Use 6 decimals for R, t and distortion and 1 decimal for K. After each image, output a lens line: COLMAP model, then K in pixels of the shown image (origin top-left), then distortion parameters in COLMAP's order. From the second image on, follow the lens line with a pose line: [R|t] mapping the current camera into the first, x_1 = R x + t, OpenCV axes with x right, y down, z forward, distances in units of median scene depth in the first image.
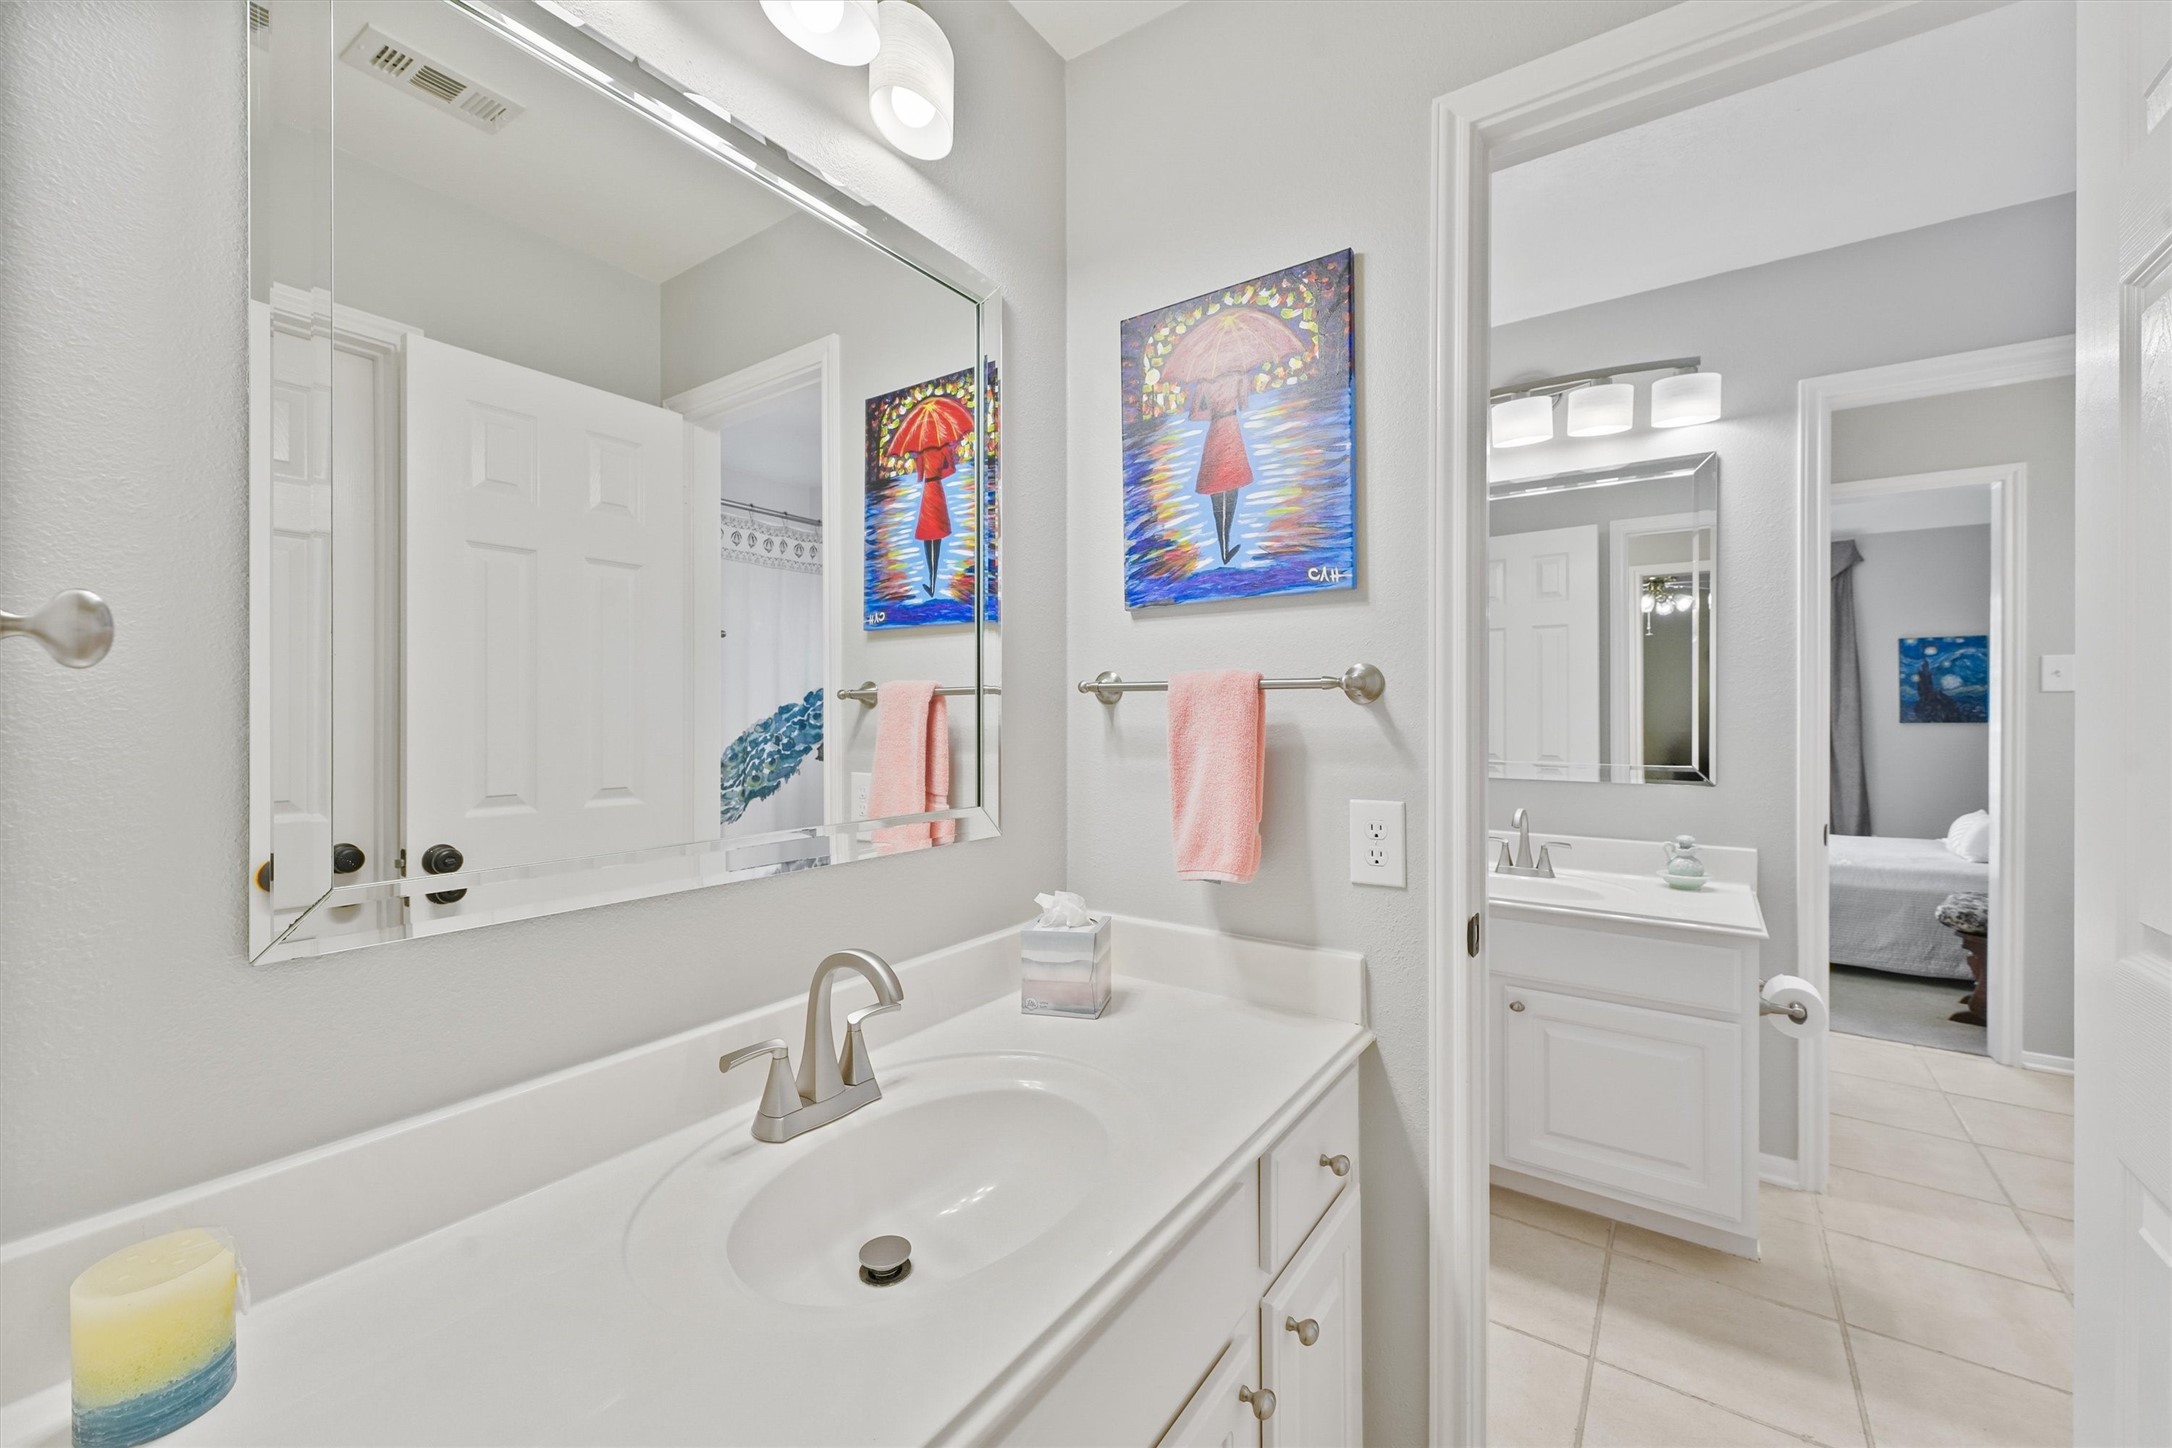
lens RADIAL K [[858.2, 0, 1121.0], [0, 858.2, 738.8], [0, 0, 1]] dist [-0.000365, -0.000153]
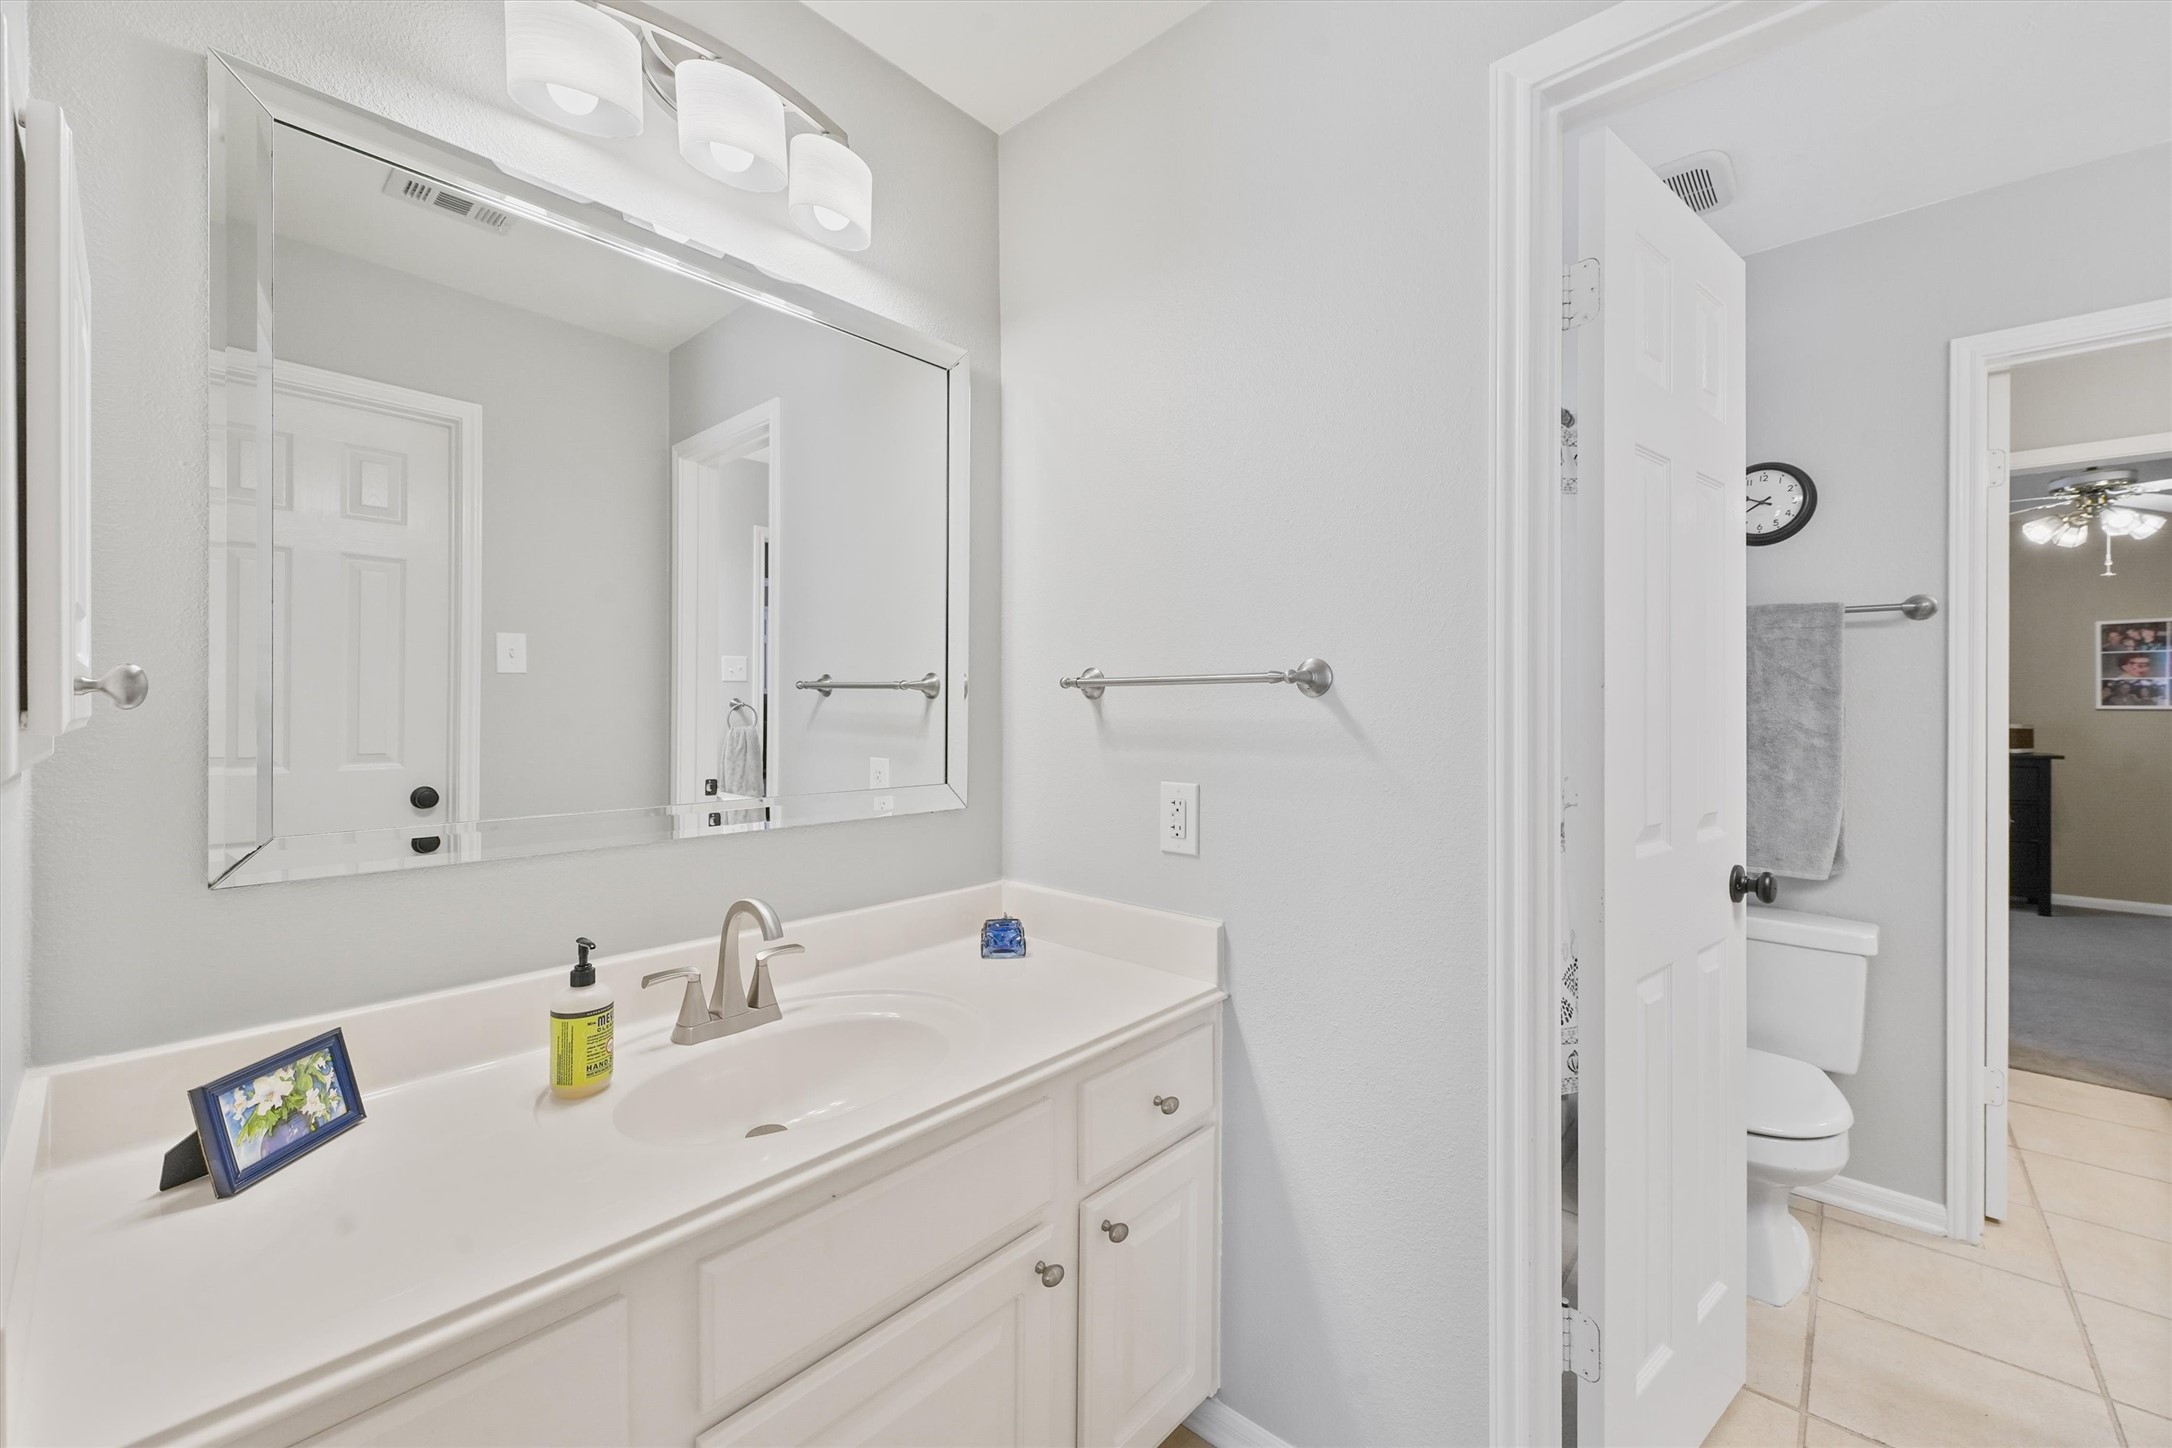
lens RADIAL K [[874.3, 0, 1086.0], [0, 874.3, 724.0], [0, 0, 1]] dist [0.003001, 0.000239]
pose [[0.990243, -0.005581, -0.139241, 0.337111], [0.004371, 0.999950, -0.008996, 0.002221], [0.139285, 0.008300, 0.990218, -0.199680]]
